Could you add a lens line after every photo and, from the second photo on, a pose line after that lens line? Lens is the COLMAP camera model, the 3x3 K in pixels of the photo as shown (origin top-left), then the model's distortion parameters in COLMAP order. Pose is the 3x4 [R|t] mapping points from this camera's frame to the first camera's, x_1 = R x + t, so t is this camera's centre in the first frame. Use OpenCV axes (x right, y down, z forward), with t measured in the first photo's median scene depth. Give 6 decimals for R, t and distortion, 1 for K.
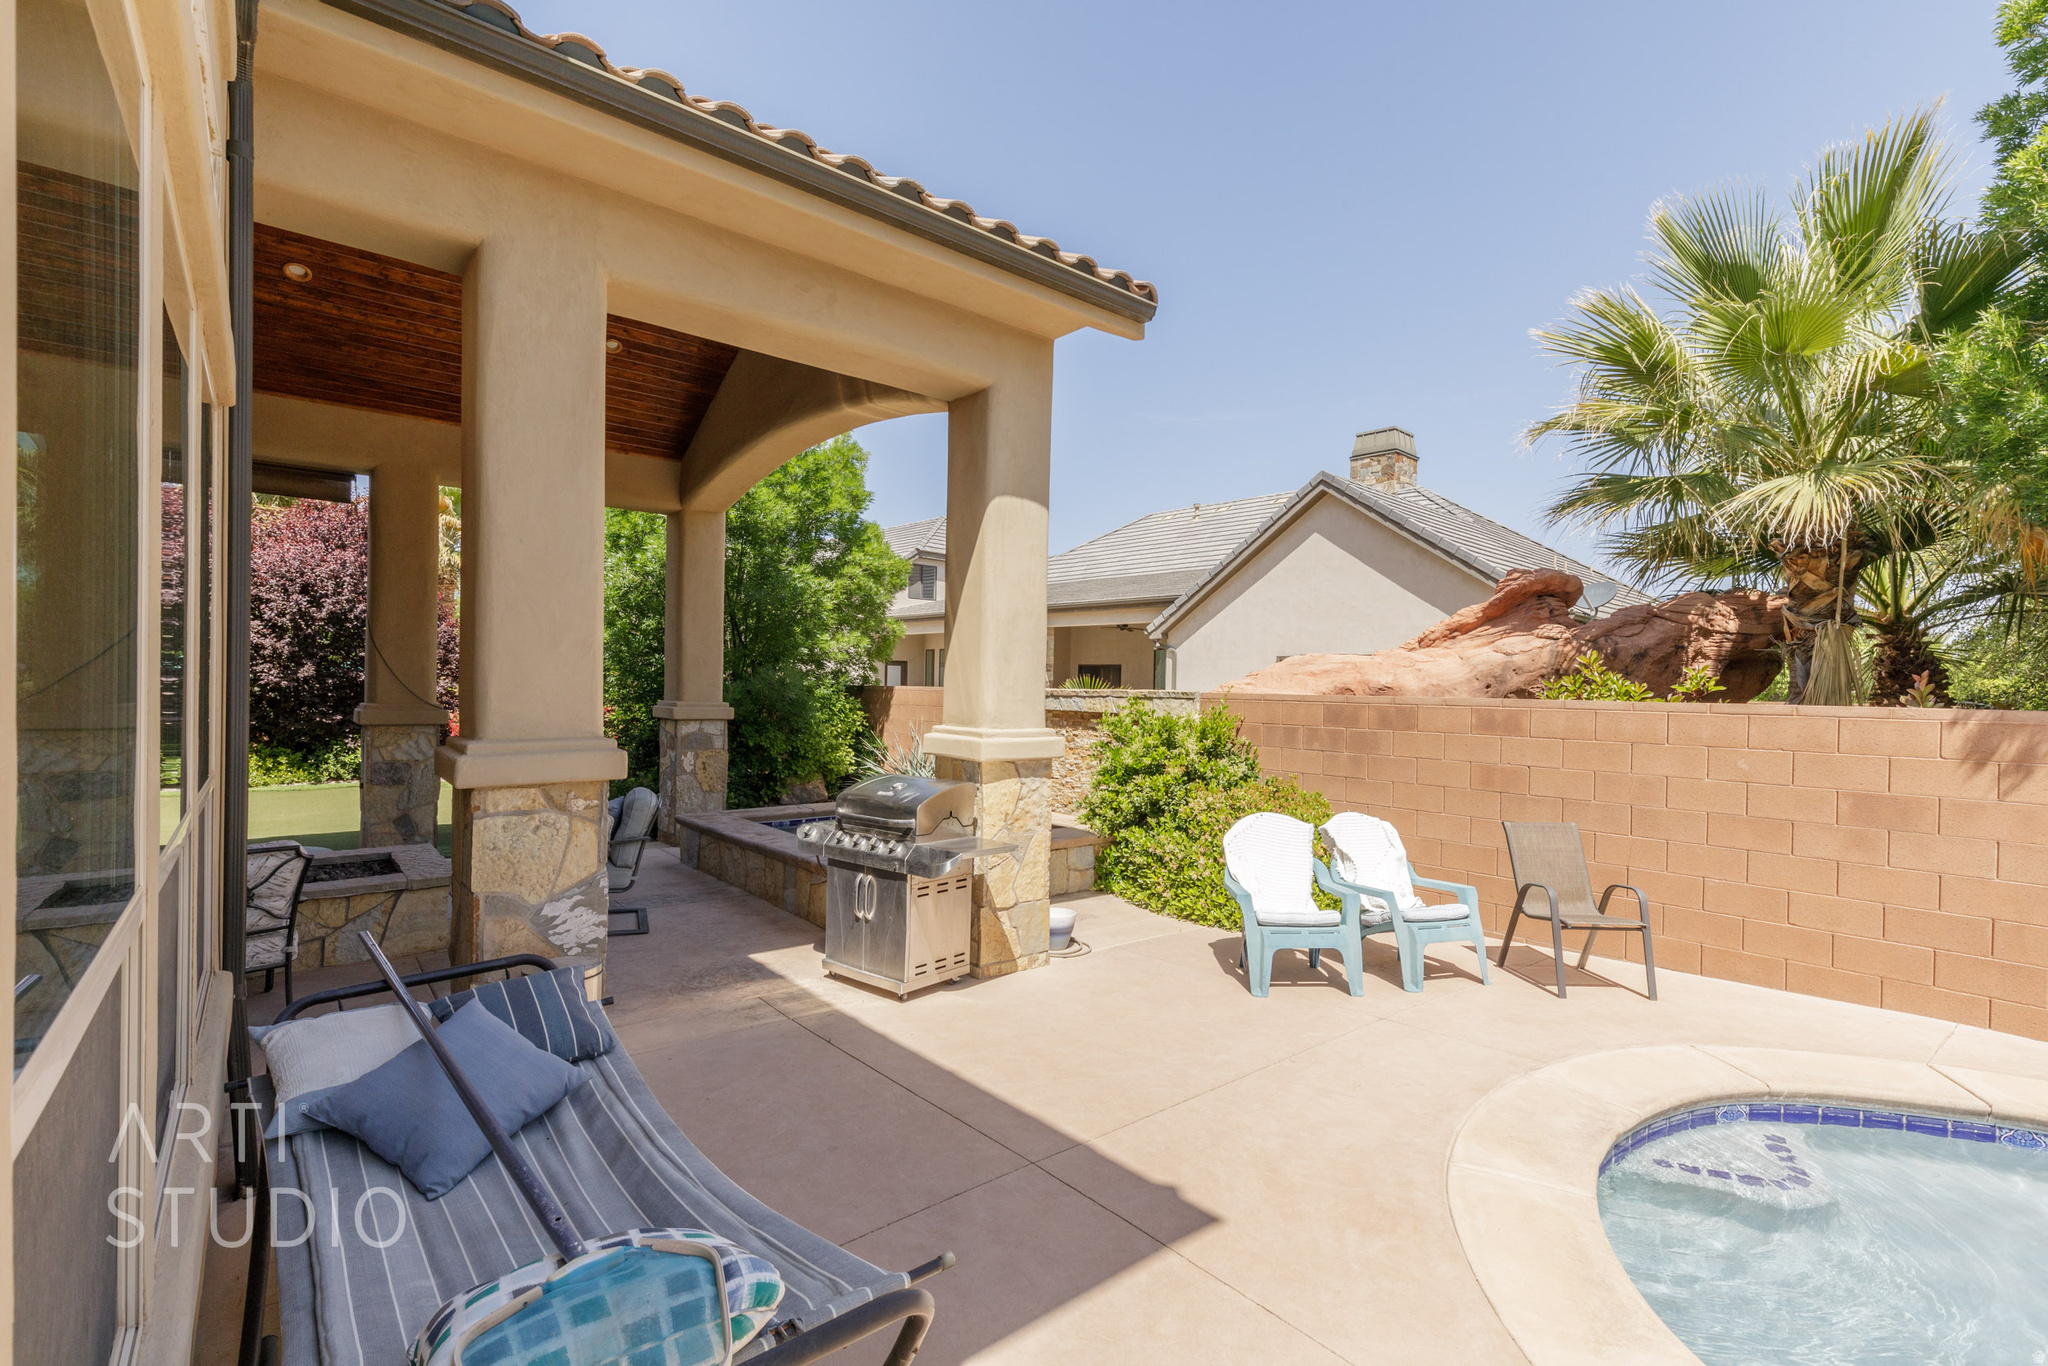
lens RADIAL K [[917.3, 0, 1023.3], [0, 917.3, 686.2], [0, 0, 1]] dist [0.003370, 0.000147]
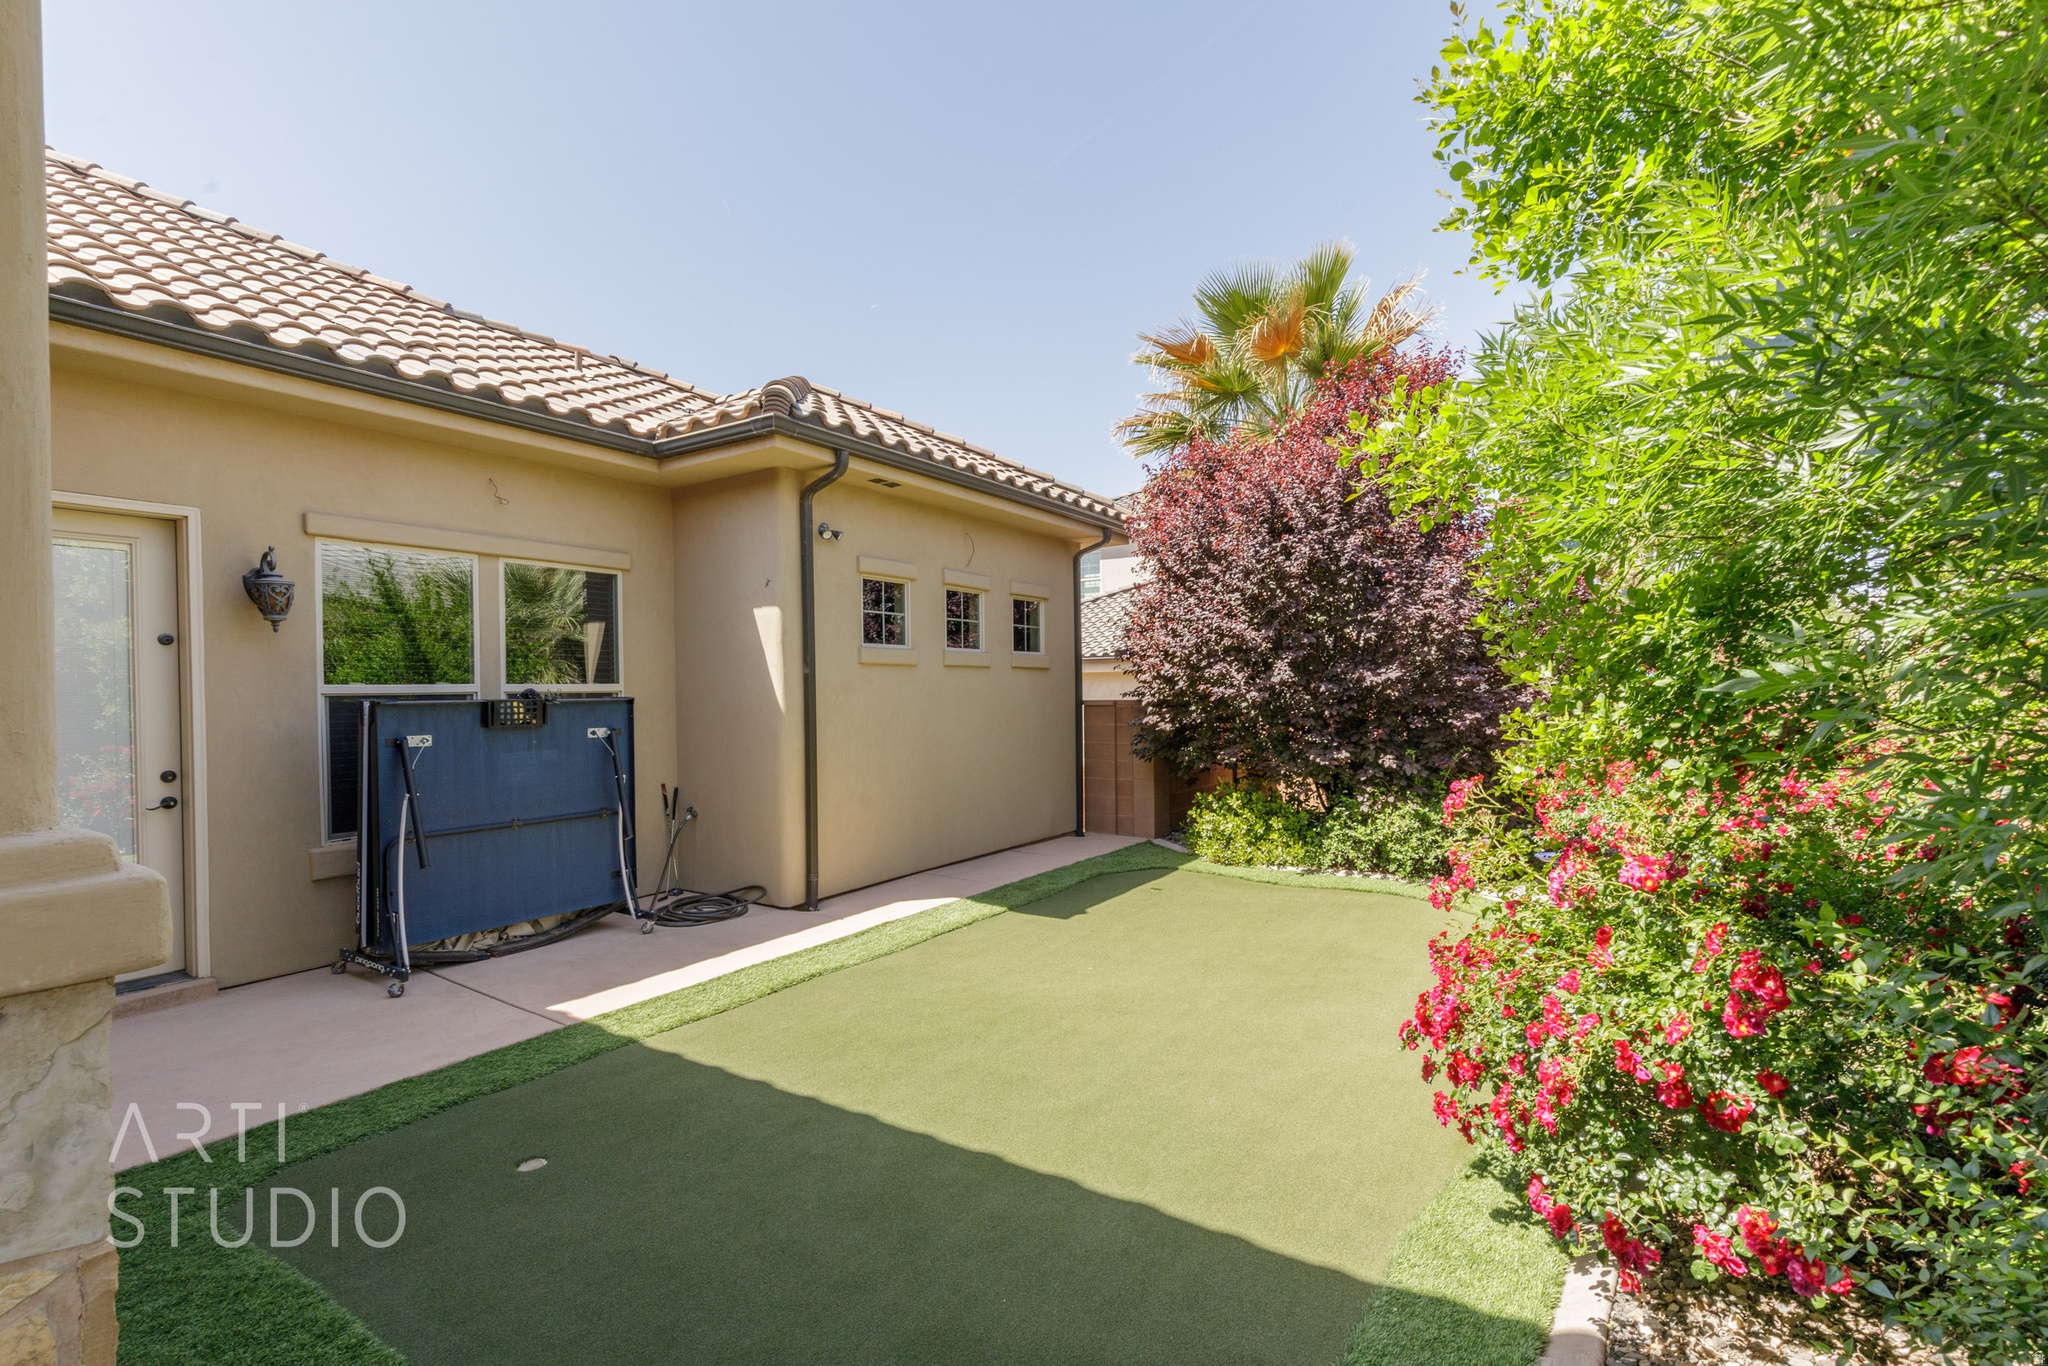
lens RADIAL K [[917.3, 0, 1039.9], [0, 917.3, 688.7], [0, 0, 1]] dist [0.003370, 0.000147]
pose [[0.303253, -0.011748, -0.952838, -0.287778], [0.017898, 0.999818, -0.006631, -0.005444], [0.952742, -0.015043, 0.303408, 0.680084]]
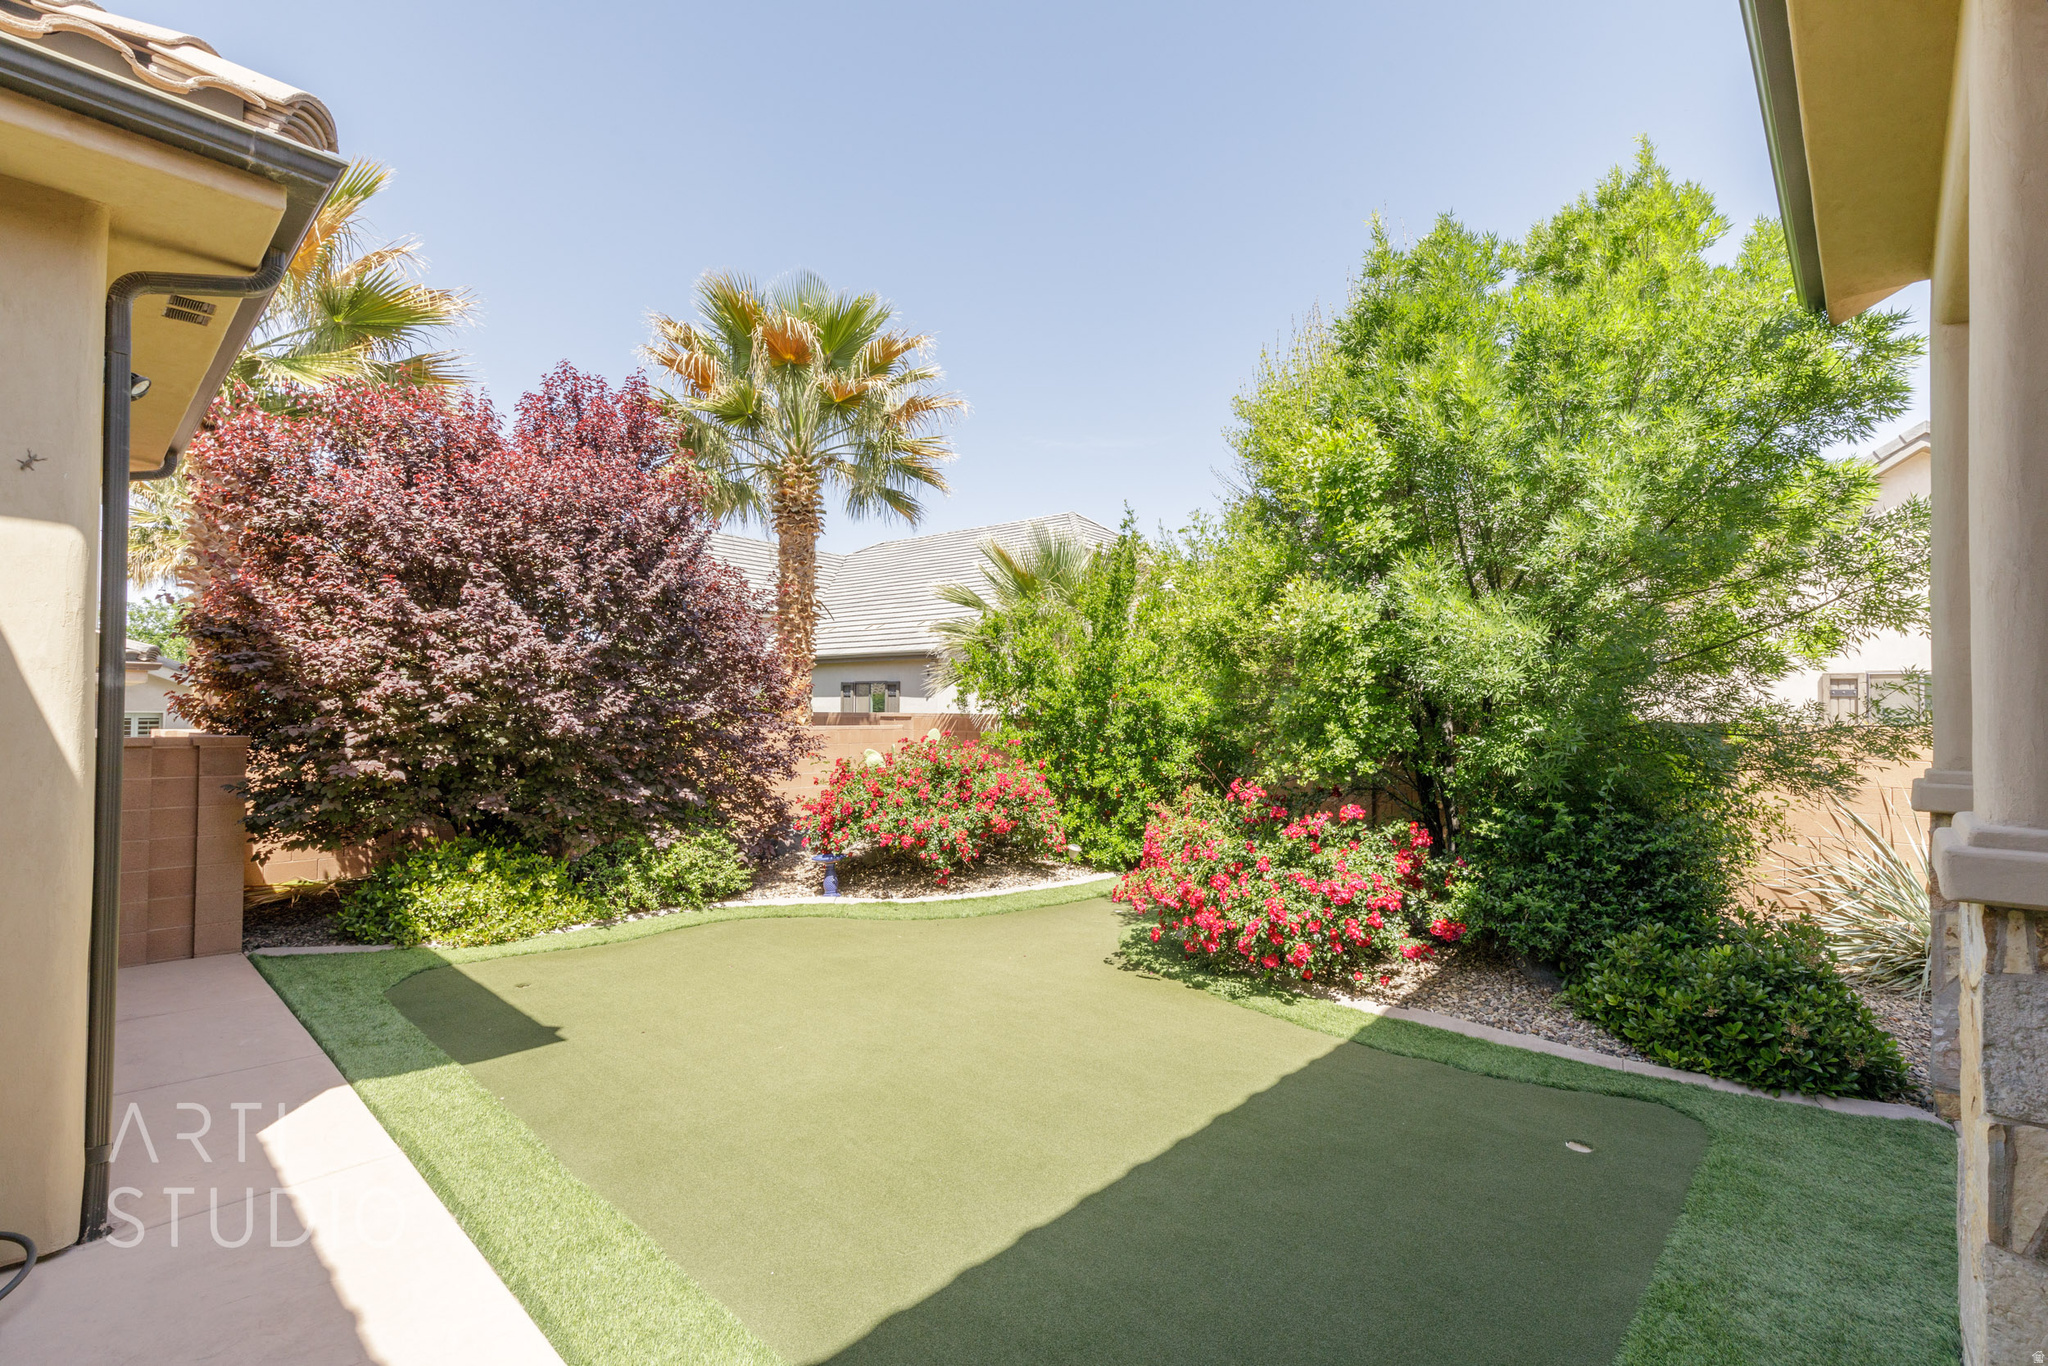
lens RADIAL K [[917.3, 0, 1040.6], [0, 917.3, 697.9], [0, 0, 1]] dist [0.003370, 0.000147]
pose [[0.991839, -0.005149, 0.127396, -0.603245], [0.006360, 0.999938, -0.009100, -0.013732], [-0.127341, 0.009836, 0.991810, 0.466828]]
